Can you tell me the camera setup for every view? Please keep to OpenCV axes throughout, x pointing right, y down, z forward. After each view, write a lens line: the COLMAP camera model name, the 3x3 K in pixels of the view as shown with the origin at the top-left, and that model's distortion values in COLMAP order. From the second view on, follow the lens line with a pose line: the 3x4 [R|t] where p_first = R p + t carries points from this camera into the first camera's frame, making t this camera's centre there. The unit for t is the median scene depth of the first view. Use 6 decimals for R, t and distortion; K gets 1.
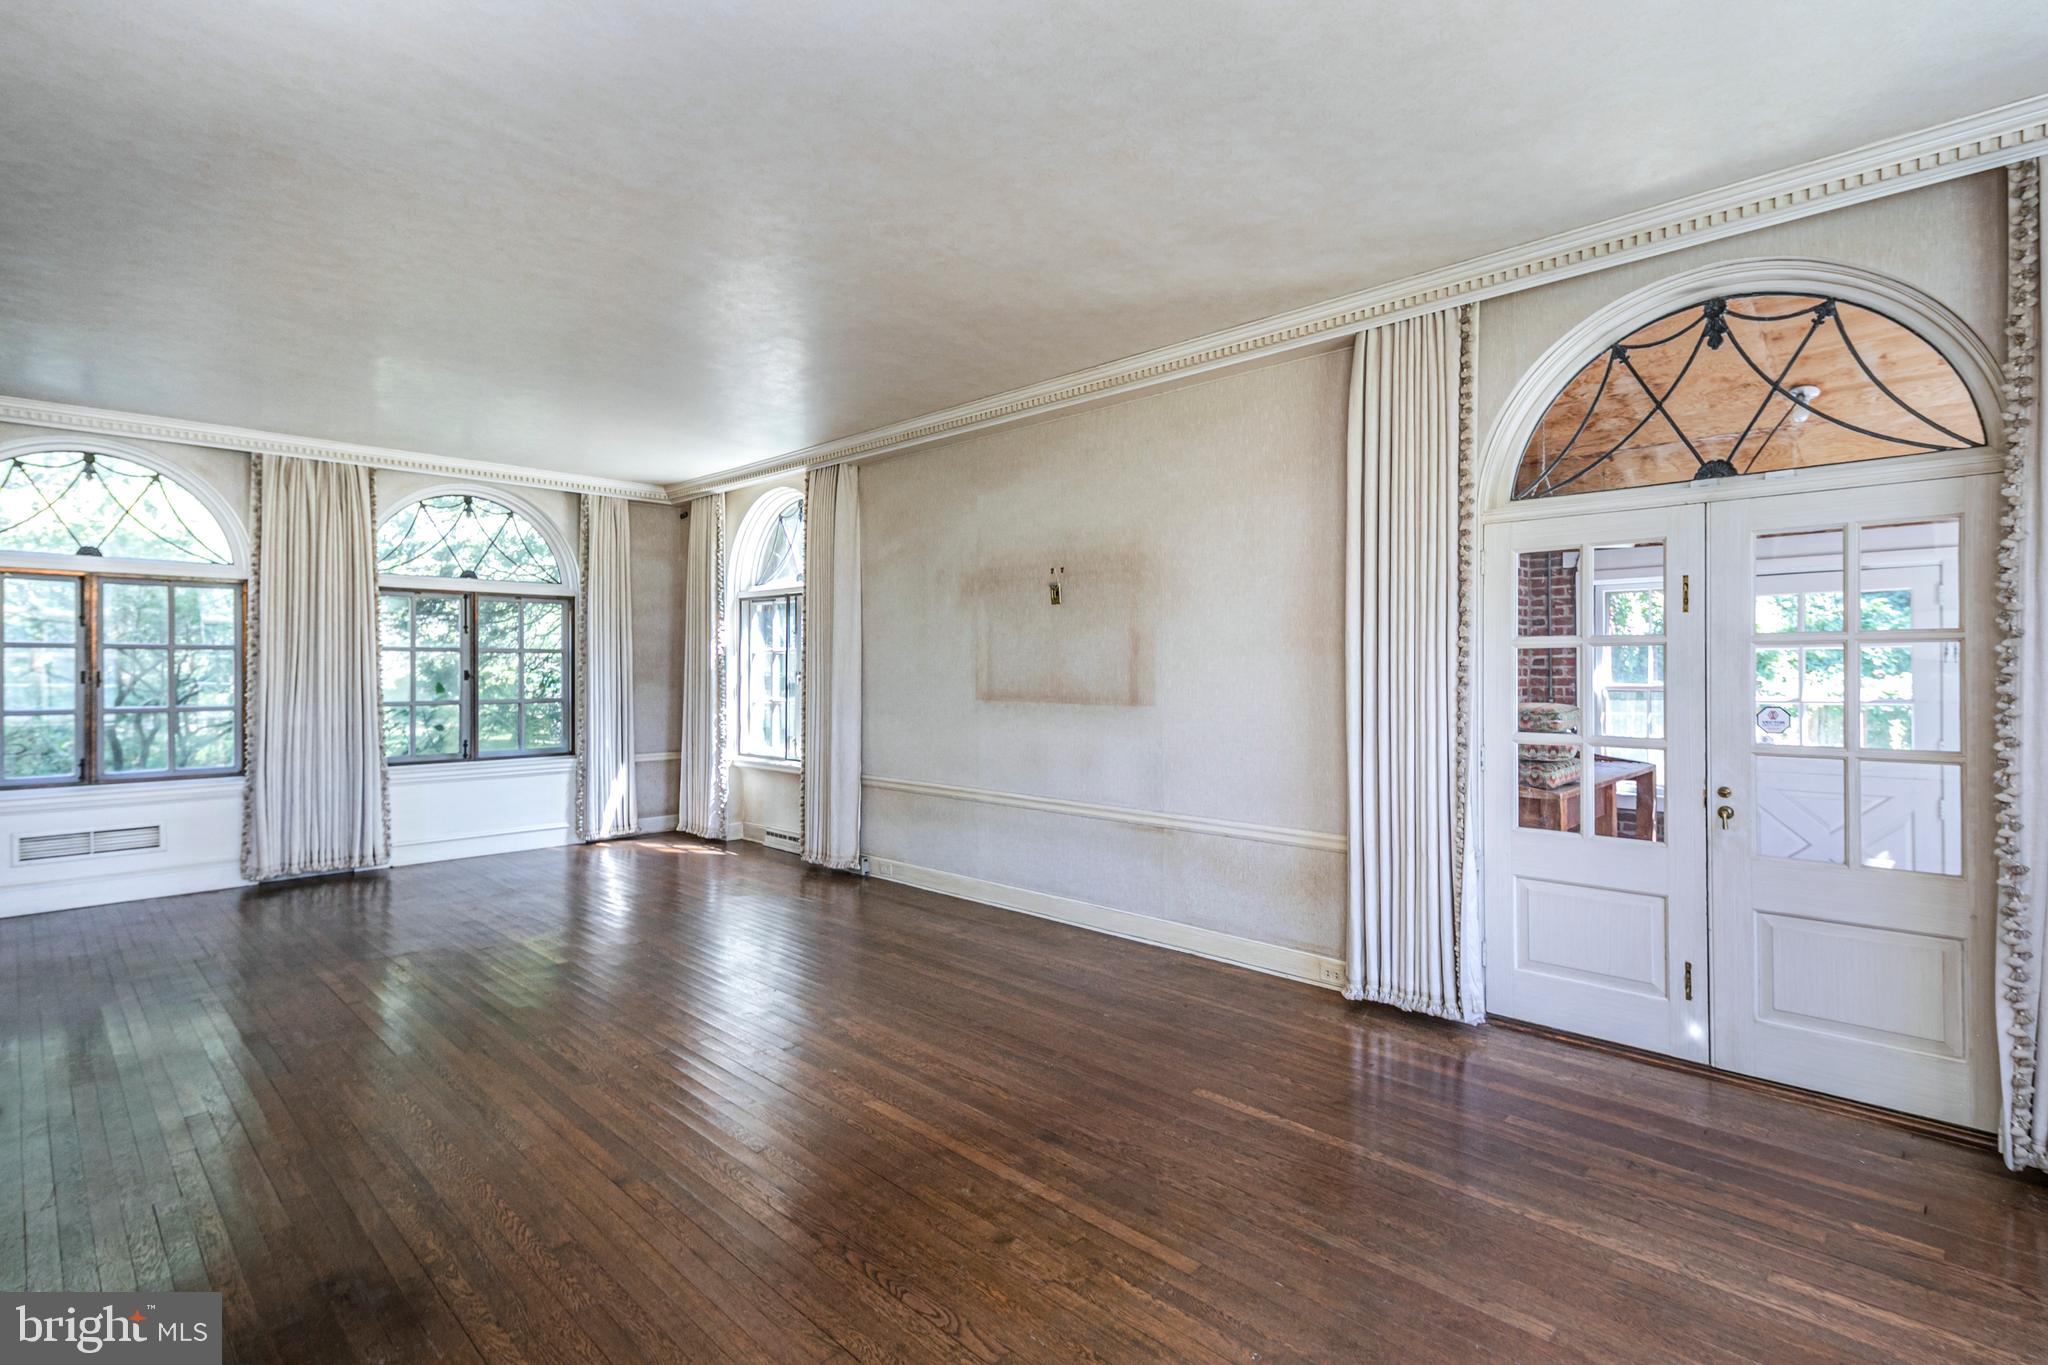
lens RADIAL K [[927.0, 0, 1034.4], [0, 927.0, 673.0], [0, 0, 1]] dist [0.028862, 0.000277]
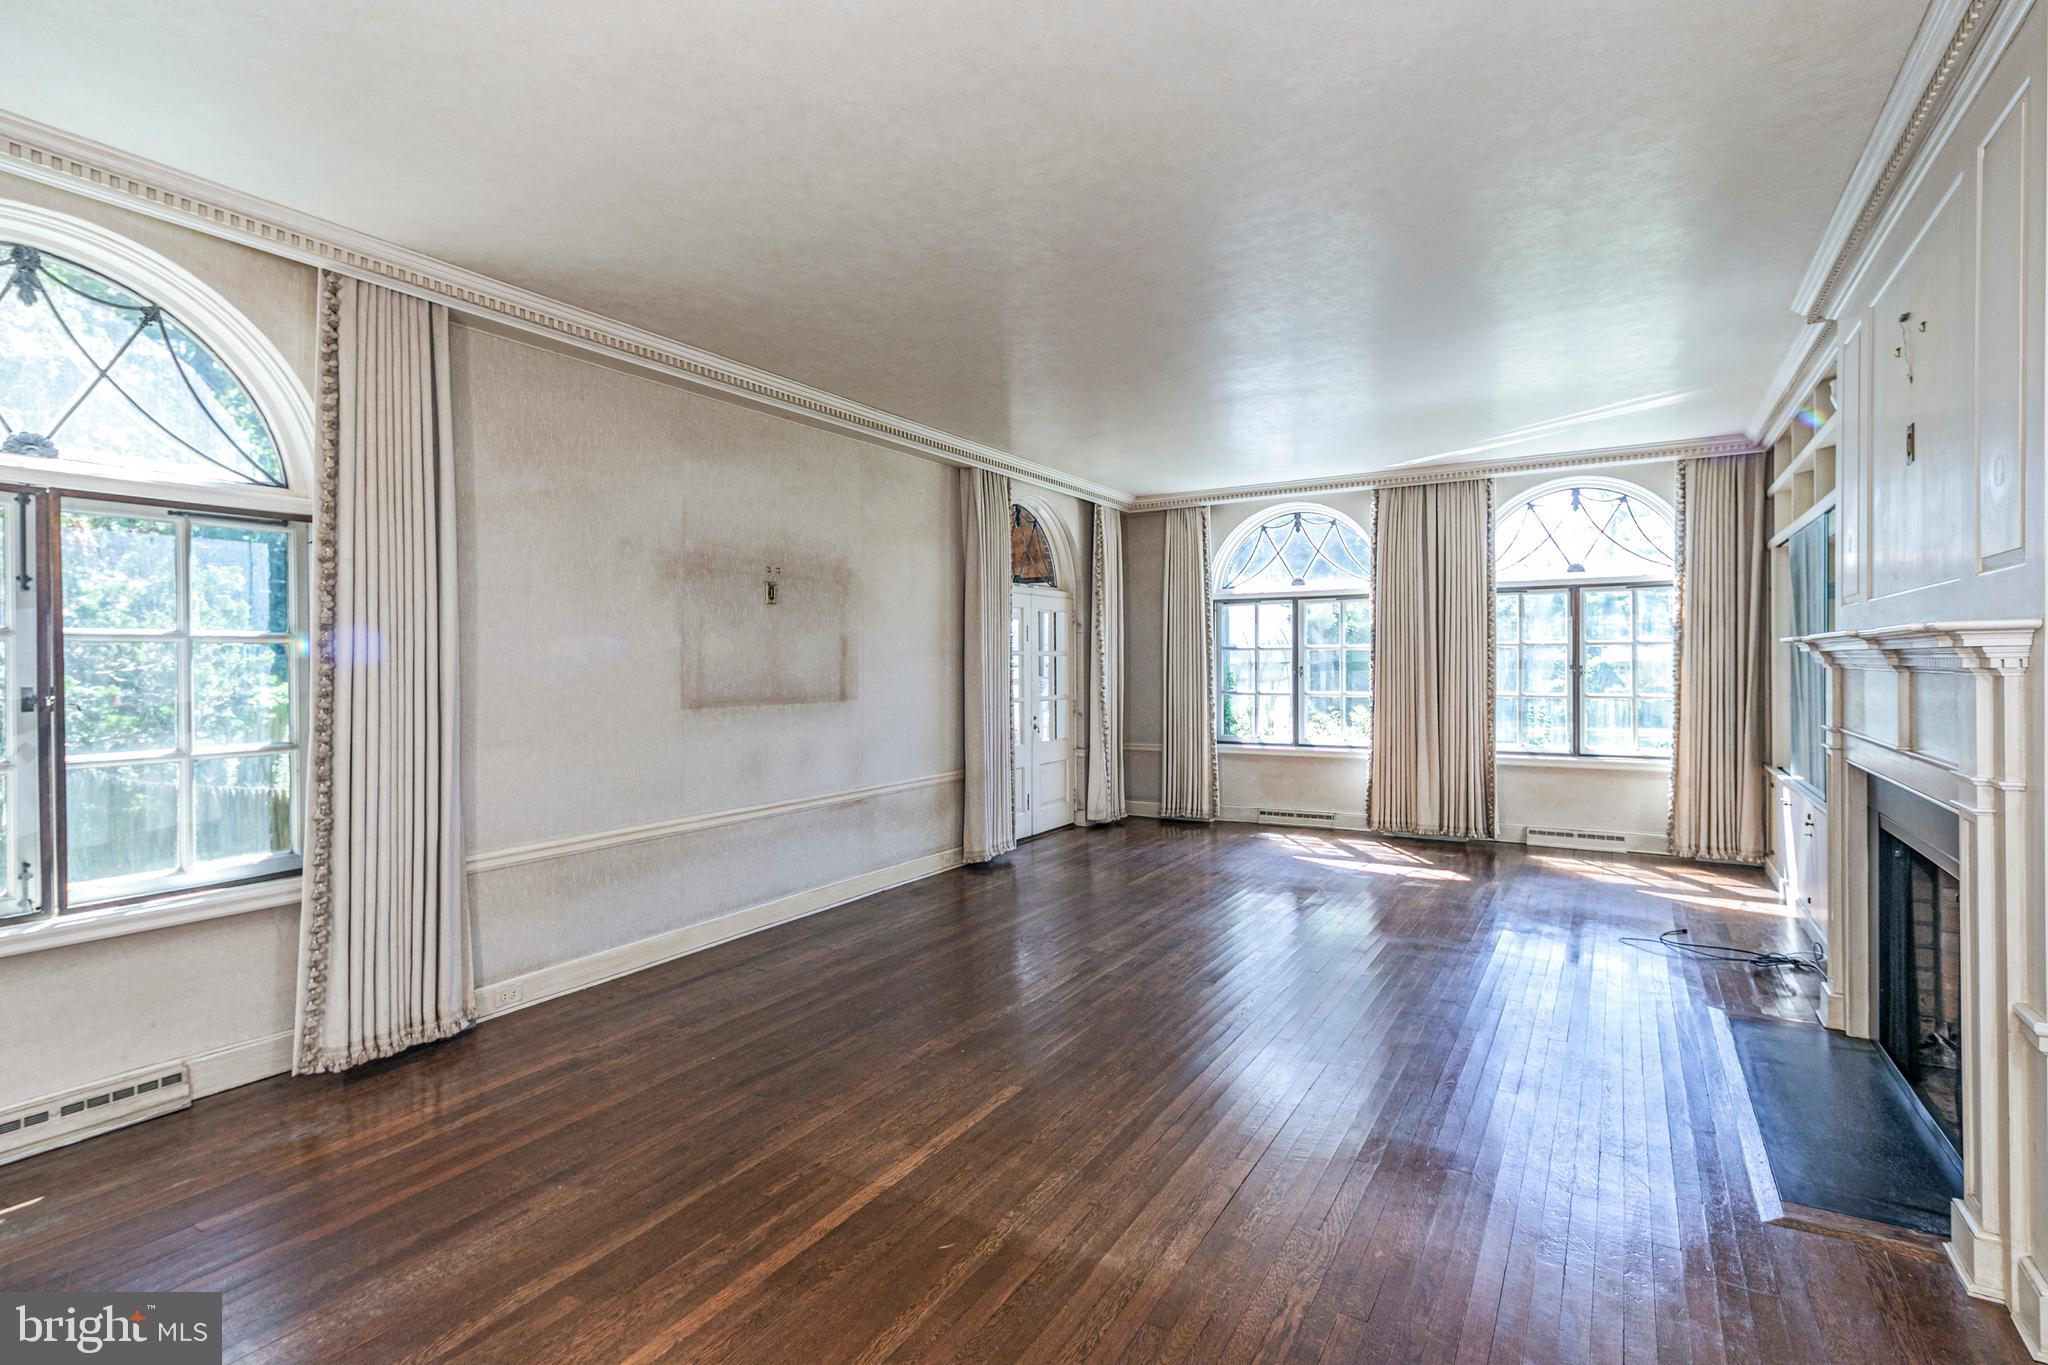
lens RADIAL K [[1001.6, 0, 1029.0], [0, 1001.6, 669.7], [0, 0, 1]] dist [-0.004327, -0.000570]
pose [[-0.215219, -0.000985, 0.976565, -0.931944], [0.018218, 0.999821, 0.005023, -0.004157], [-0.976396, 0.018872, -0.215162, 0.837770]]
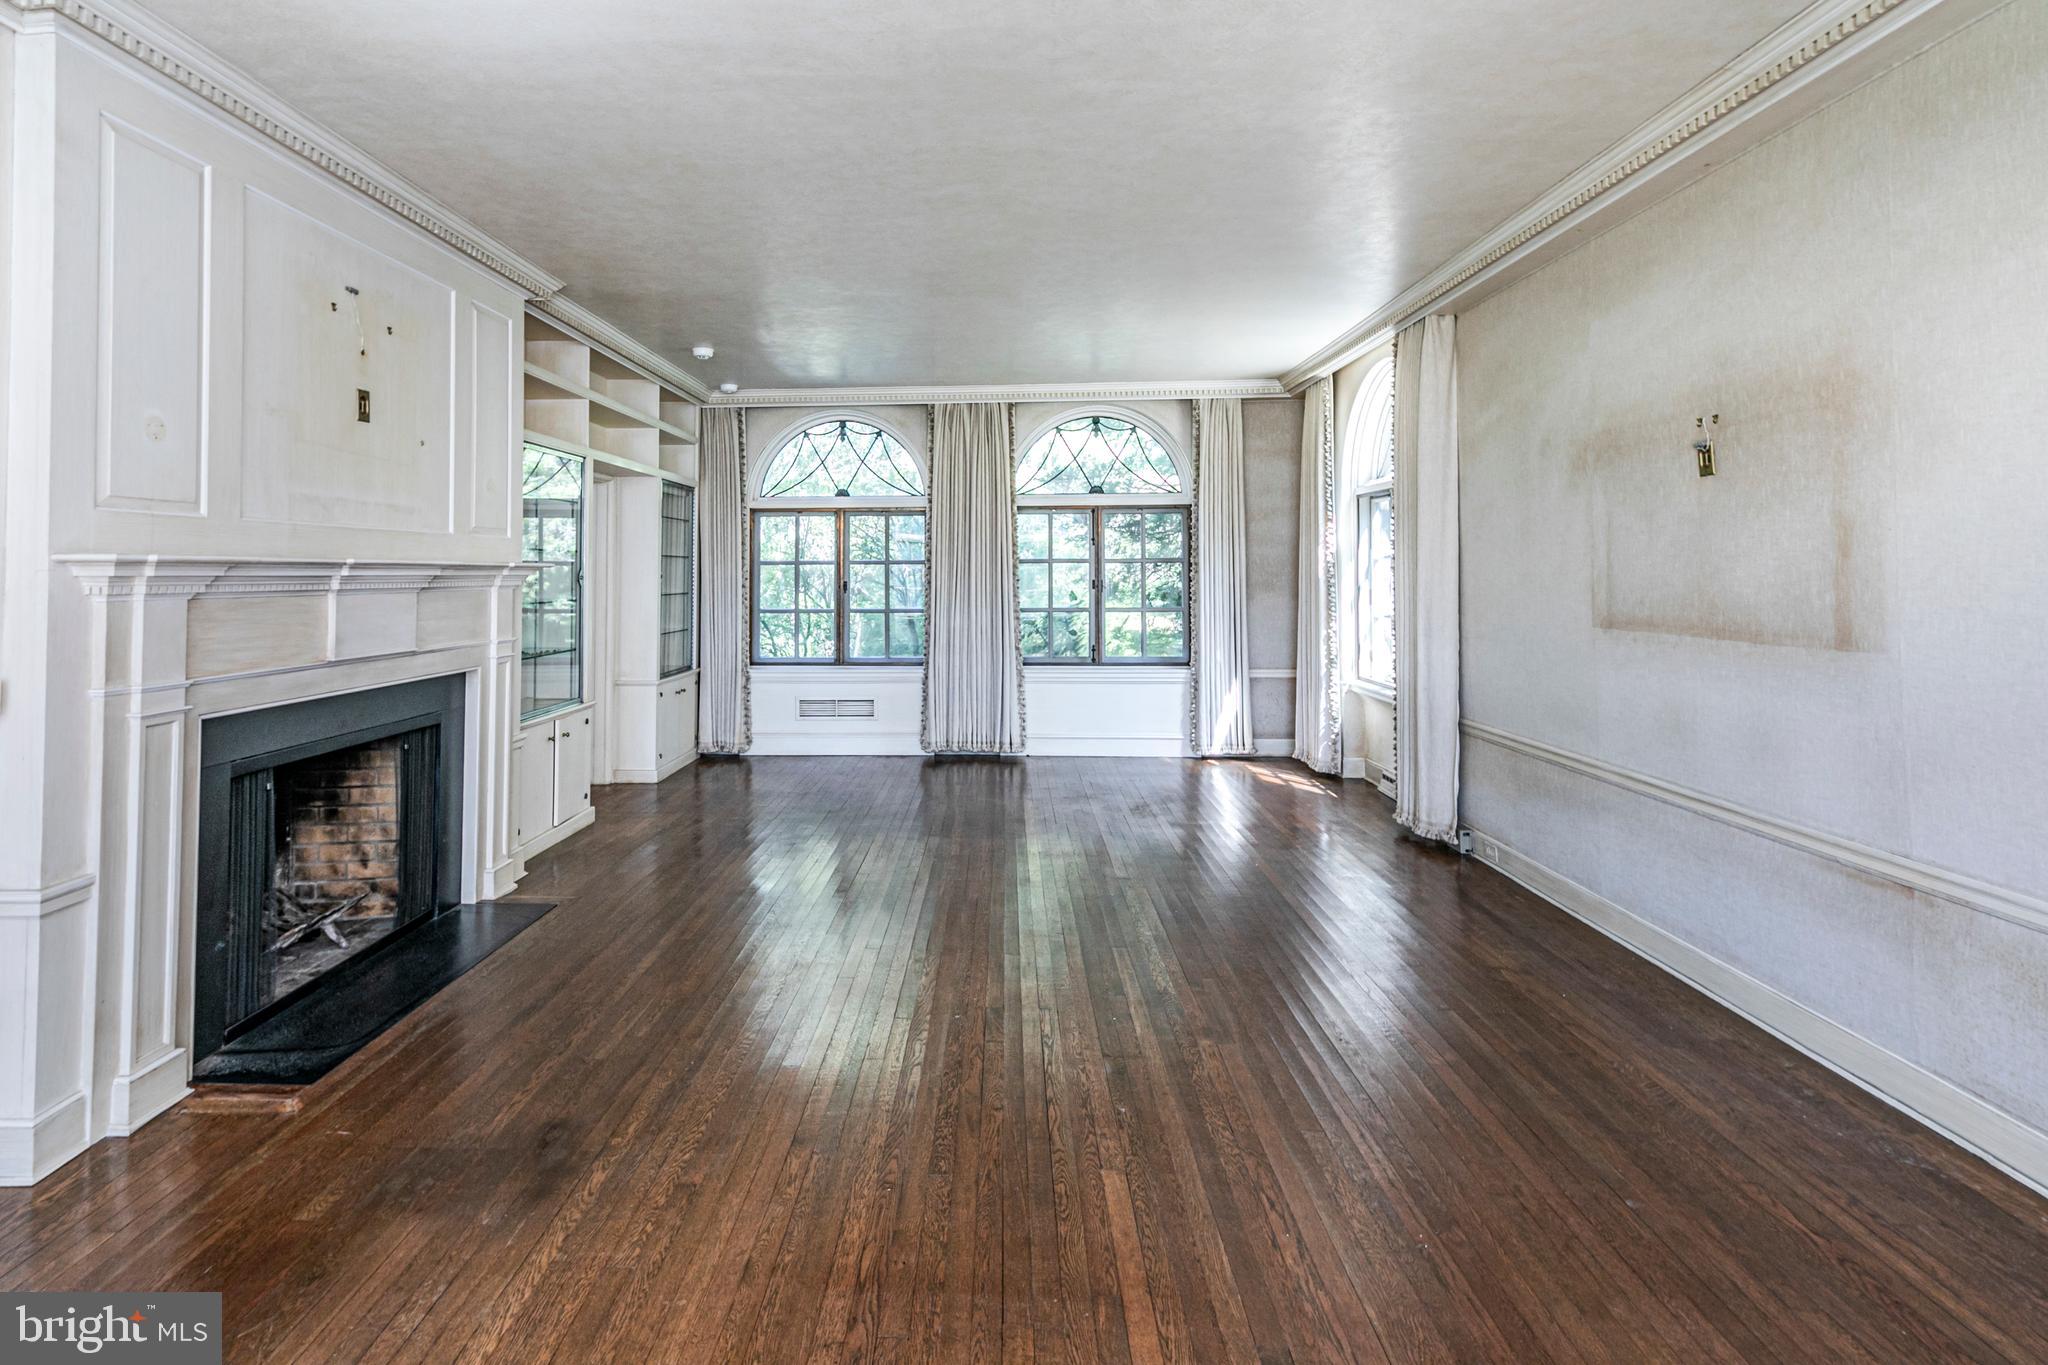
lens RADIAL K [[983.9, 0, 994.5], [0, 983.9, 557.9], [0, 0, 1]] dist [0.027636, -0.005763]
pose [[0.674852, -0.014542, -0.737810, 0.165295], [-0.000145, 0.999803, -0.019839, -0.006131], [0.737953, 0.013495, 0.674717, 0.184709]]
